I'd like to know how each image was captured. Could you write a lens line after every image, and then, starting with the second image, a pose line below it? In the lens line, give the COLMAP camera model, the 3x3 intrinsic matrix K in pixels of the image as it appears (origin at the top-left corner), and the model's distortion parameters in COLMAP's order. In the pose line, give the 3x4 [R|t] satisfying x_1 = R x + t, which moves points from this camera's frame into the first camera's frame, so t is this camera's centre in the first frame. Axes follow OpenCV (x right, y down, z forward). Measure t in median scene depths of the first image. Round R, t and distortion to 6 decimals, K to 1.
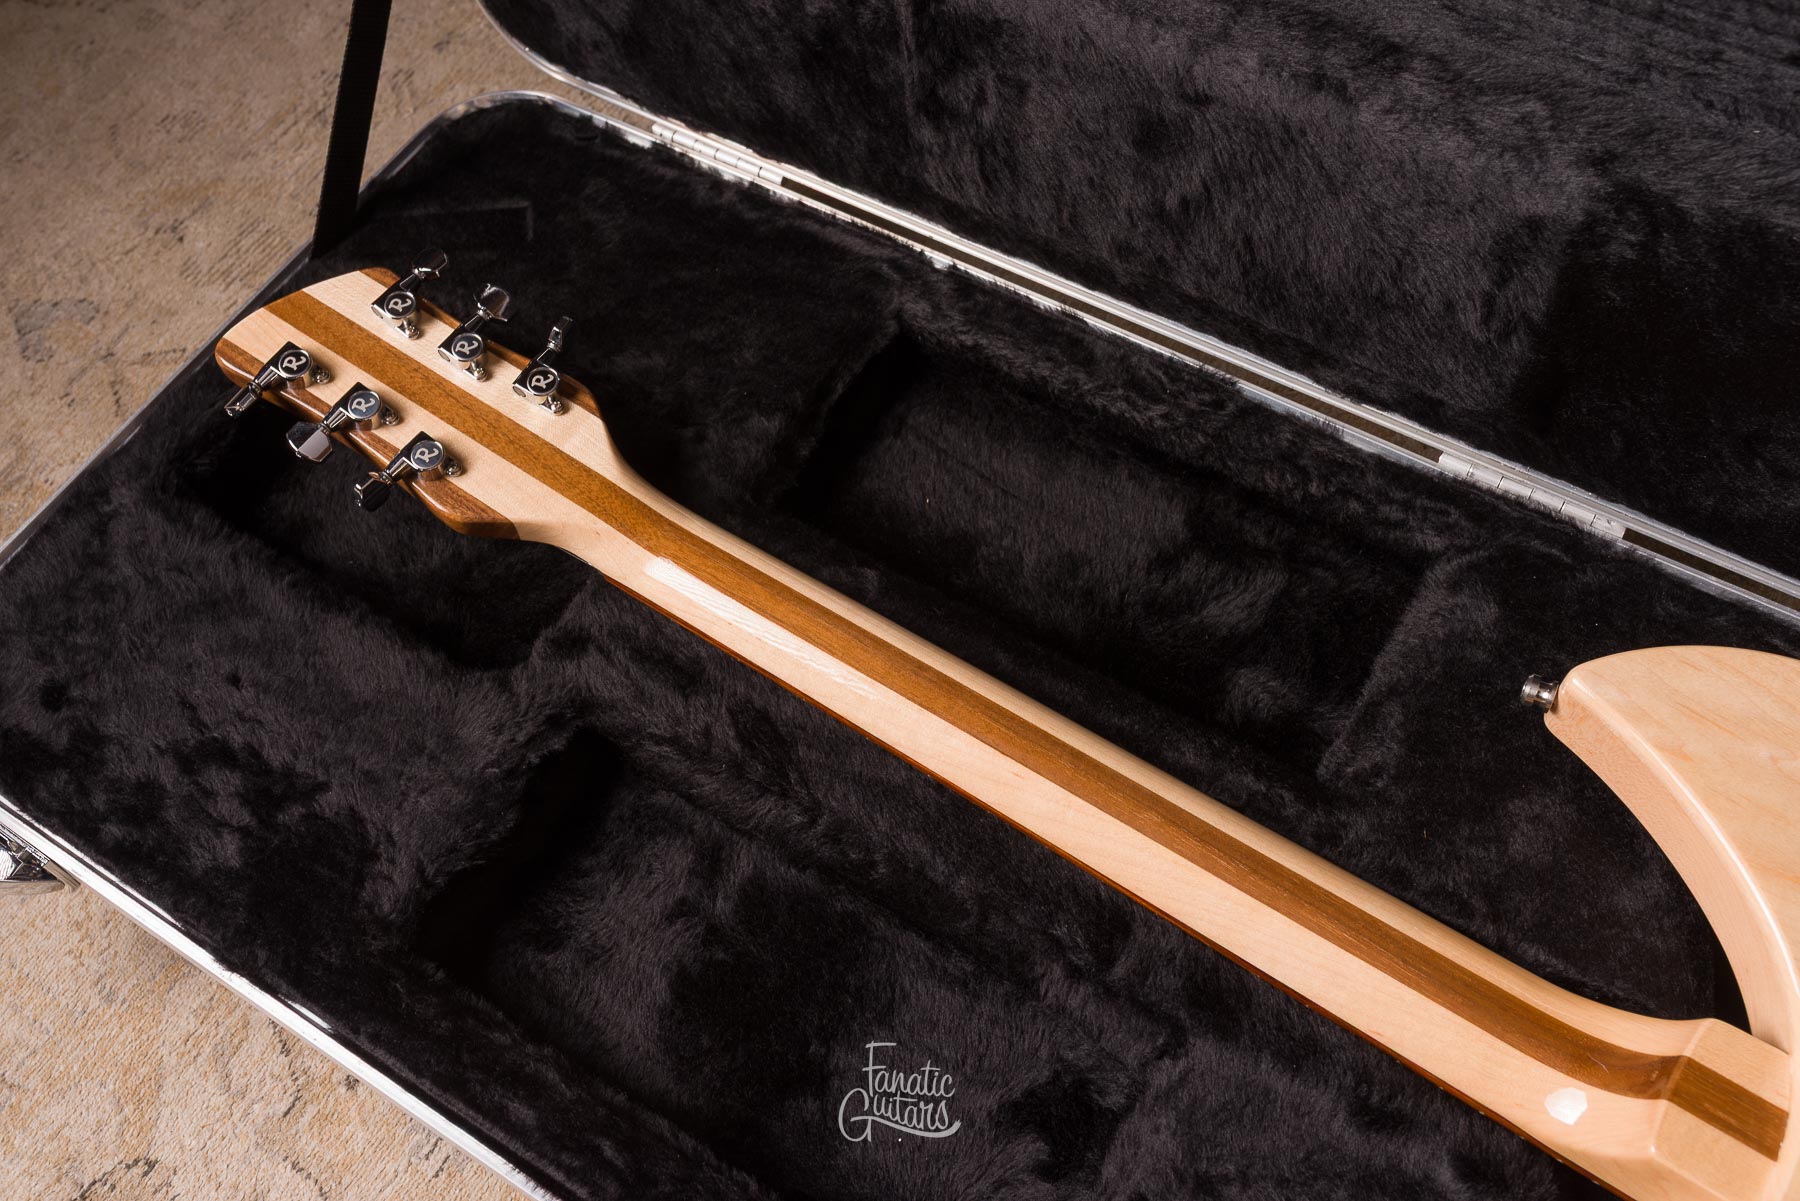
lens RADIAL K [[1807.0, 0, 894.0], [0, 1807.0, 583.9], [0, 0, 1]] dist [0.004744, 0.000000]
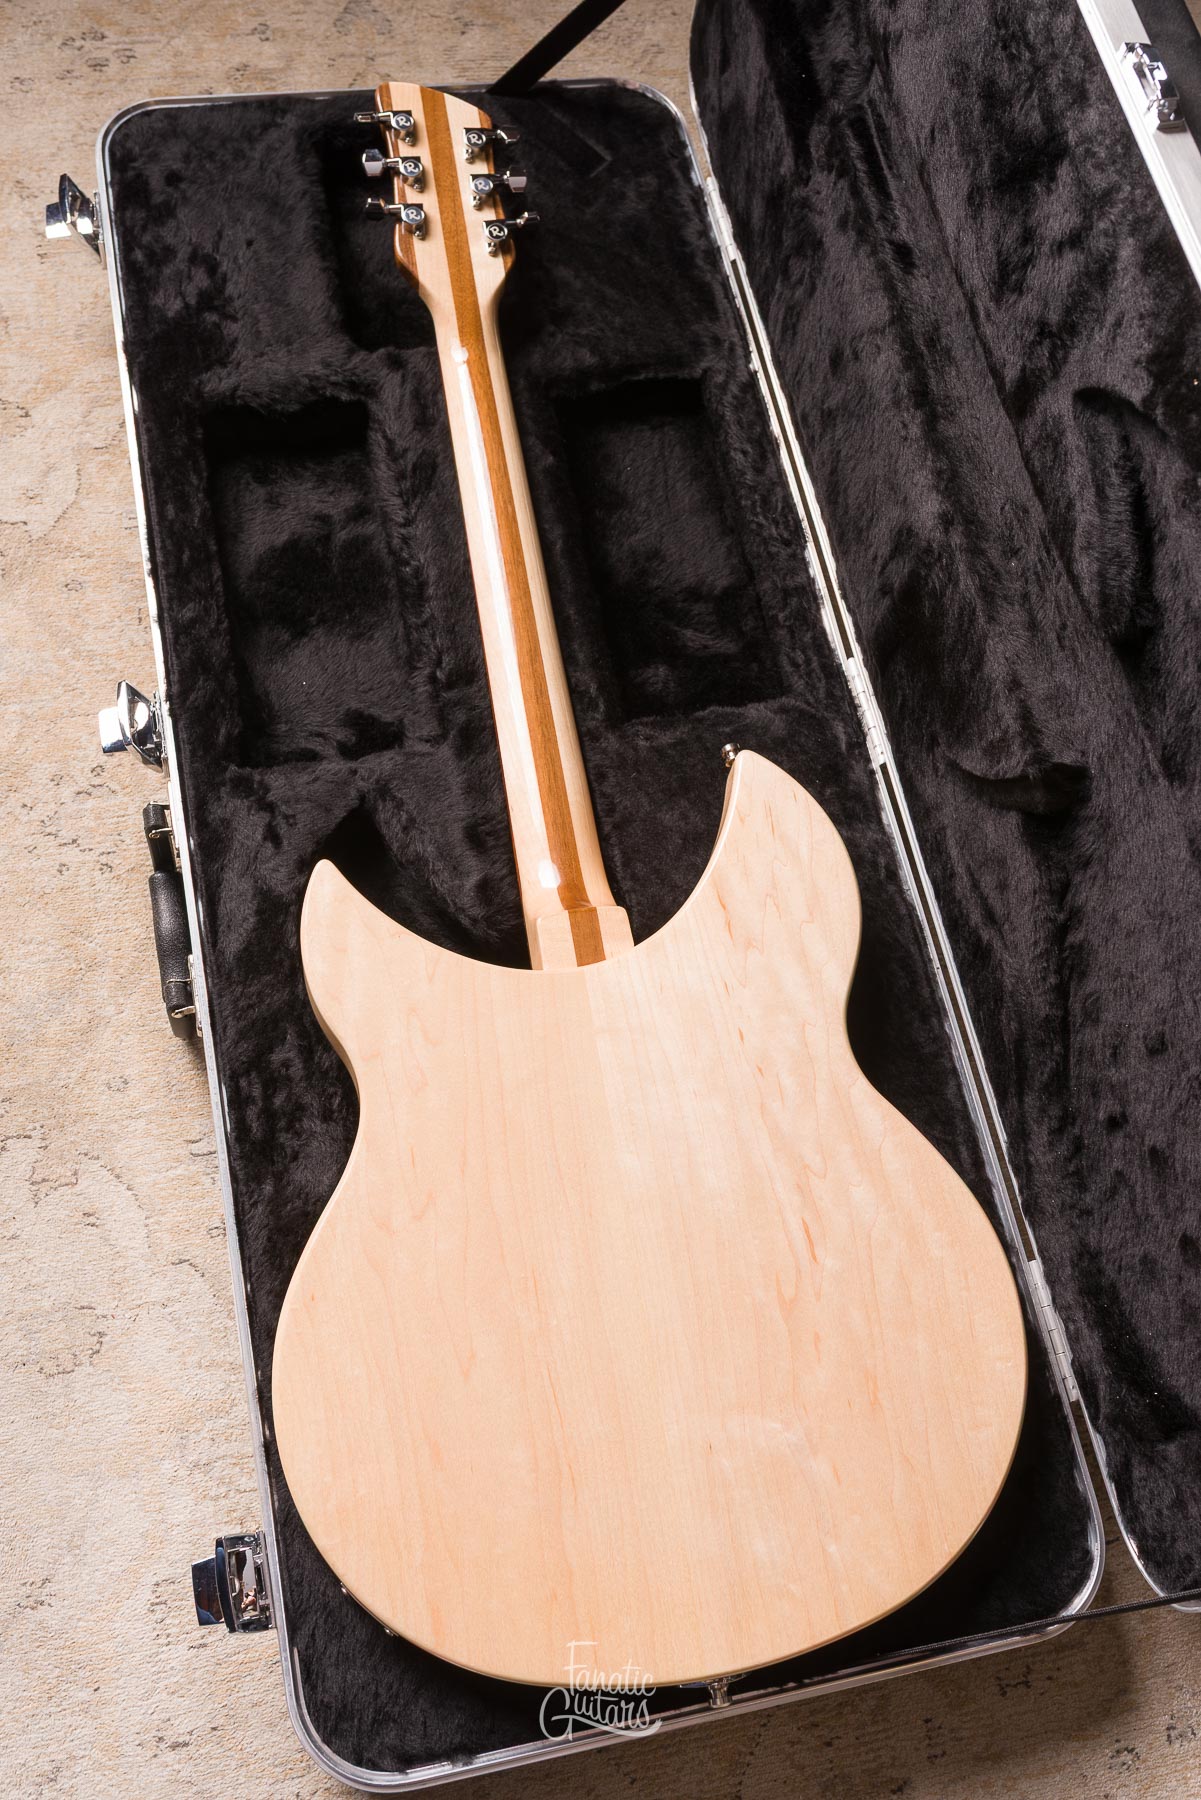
lens RADIAL K [[1807.0, 0, 594.9], [0, 1807.0, 907.2], [0, 0, 1]] dist [0.004744, 0.000000]
pose [[0.676390, 0.723503, -0.137982, 0.520735], [-0.703079, 0.690055, 0.171769, -0.034475], [0.219491, -0.019170, 0.975426, -0.565982]]
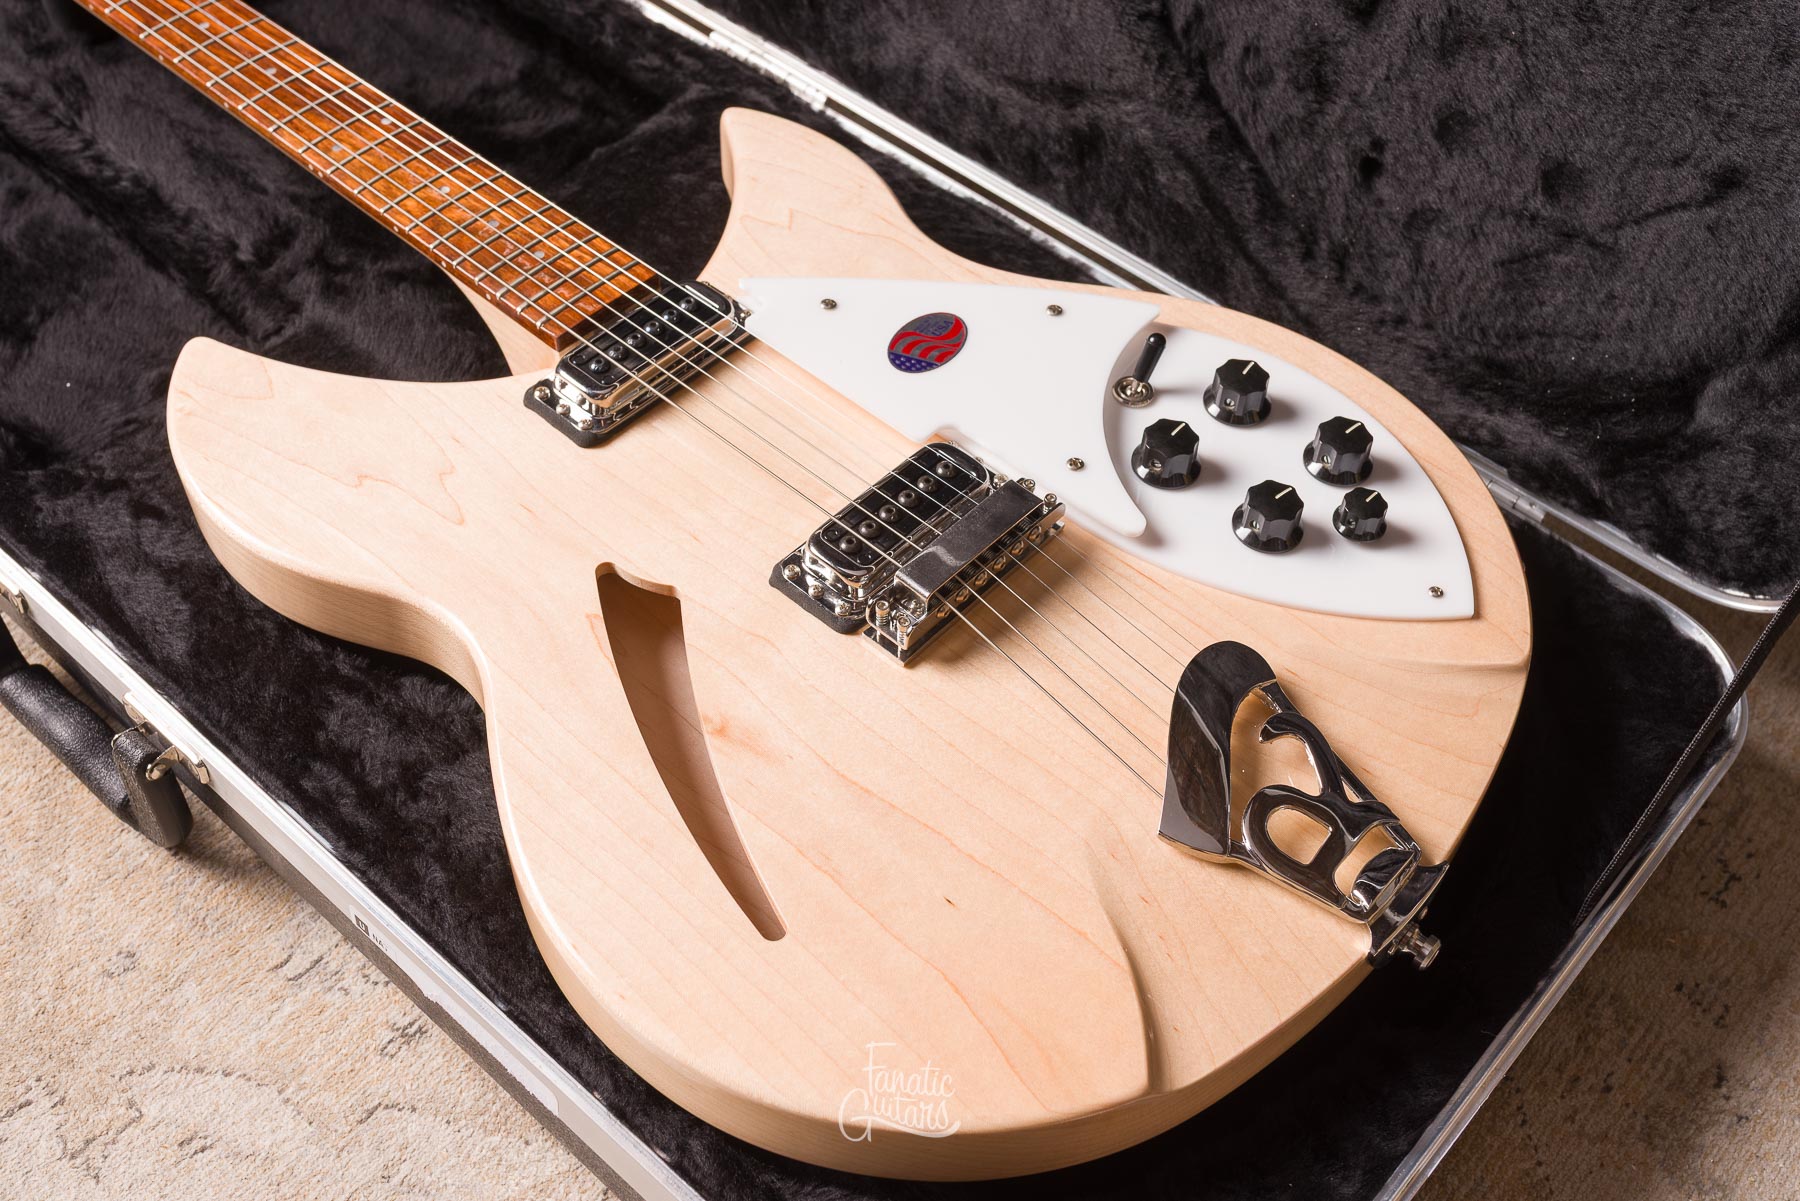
lens RADIAL K [[1971.0, 0, 919.9], [0, 1971.0, 587.7], [0, 0, 1]] dist [0.004371, 0.000000]
pose [[0.978412, 0.206662, 0.000855, 0.512034], [-0.203780, 0.965440, -0.162477, 0.471984], [-0.034403, 0.158795, 0.986712, -0.247682]]
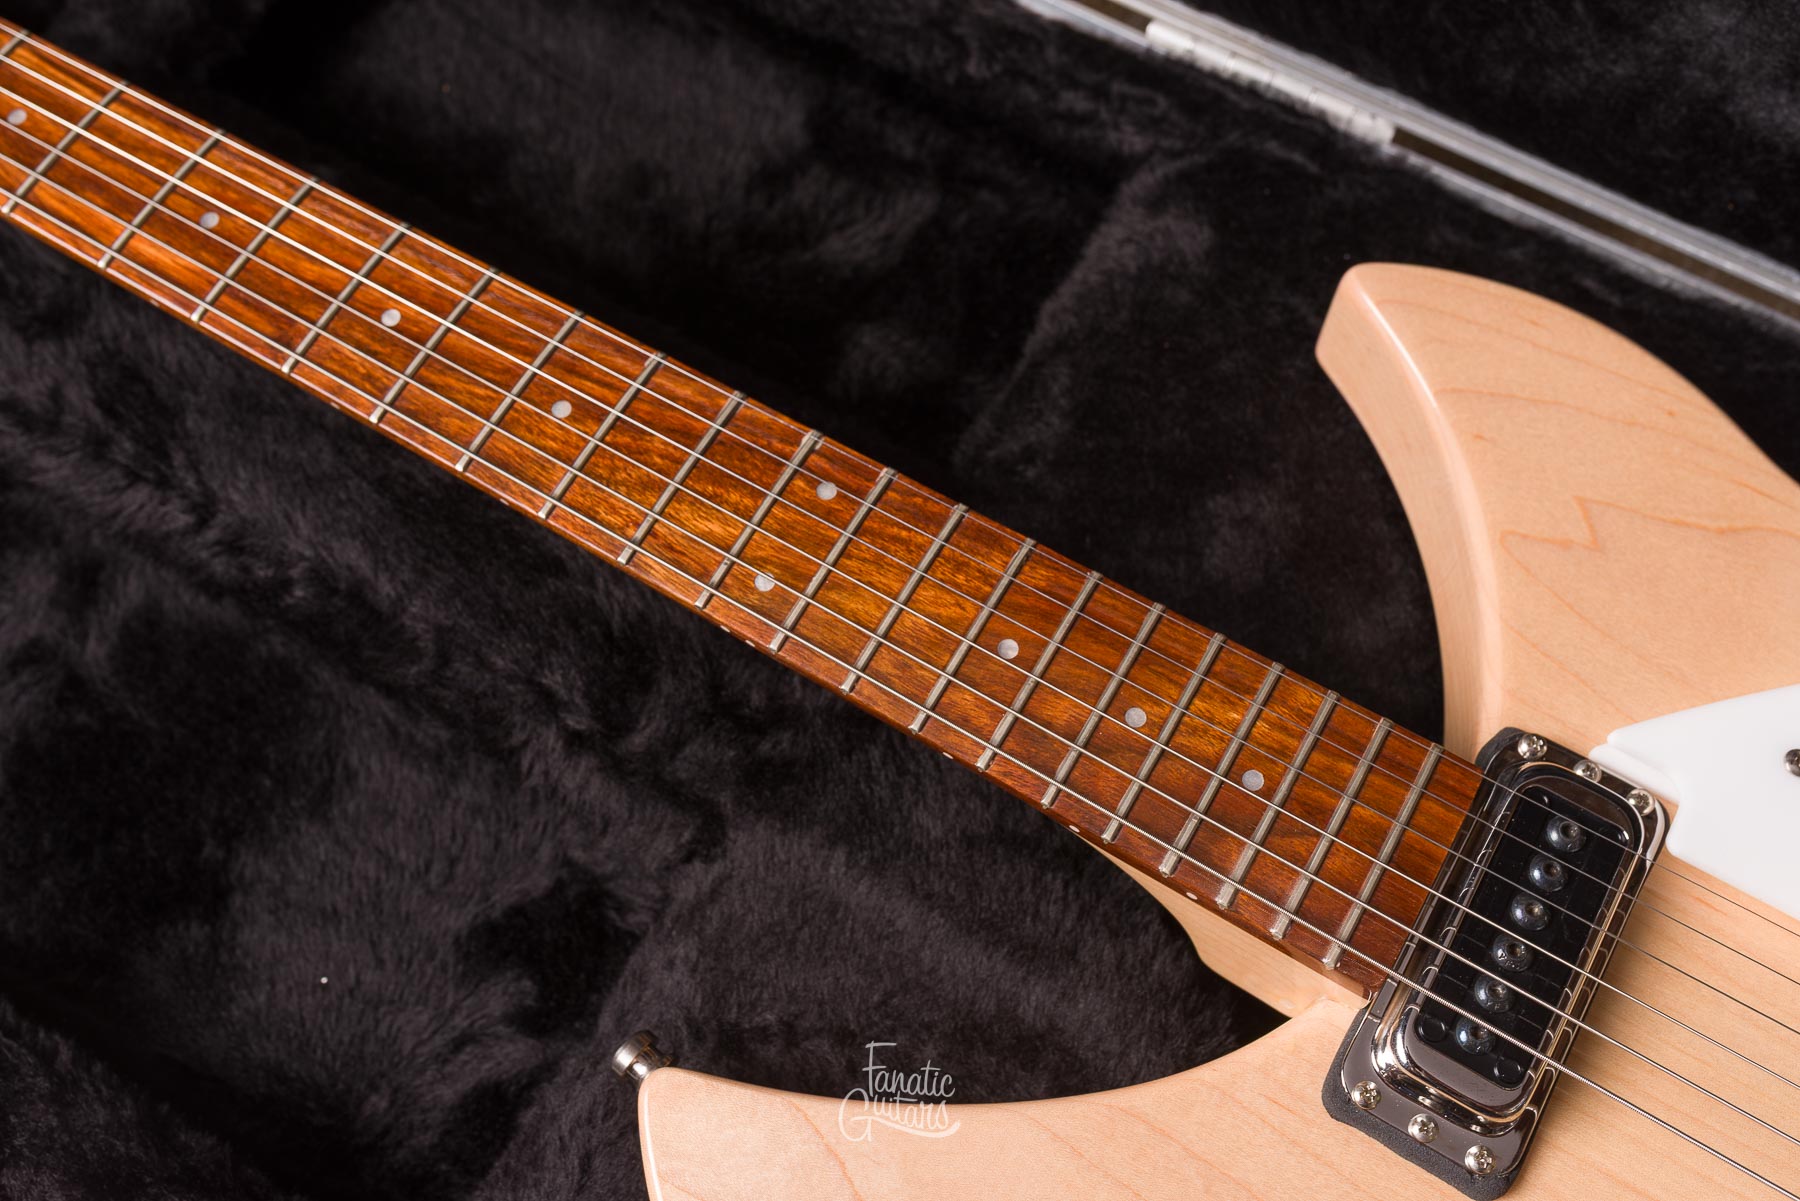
lens RADIAL K [[1807.0, 0, 909.3], [0, 1807.0, 602.7], [0, 0, 1]] dist [0.004744, 0.000000]
pose [[0.995043, 0.003060, 0.099400, 0.137978], [-0.015255, 0.992394, 0.122154, 0.068618], [-0.098270, -0.123065, 0.987521, 0.279549]]
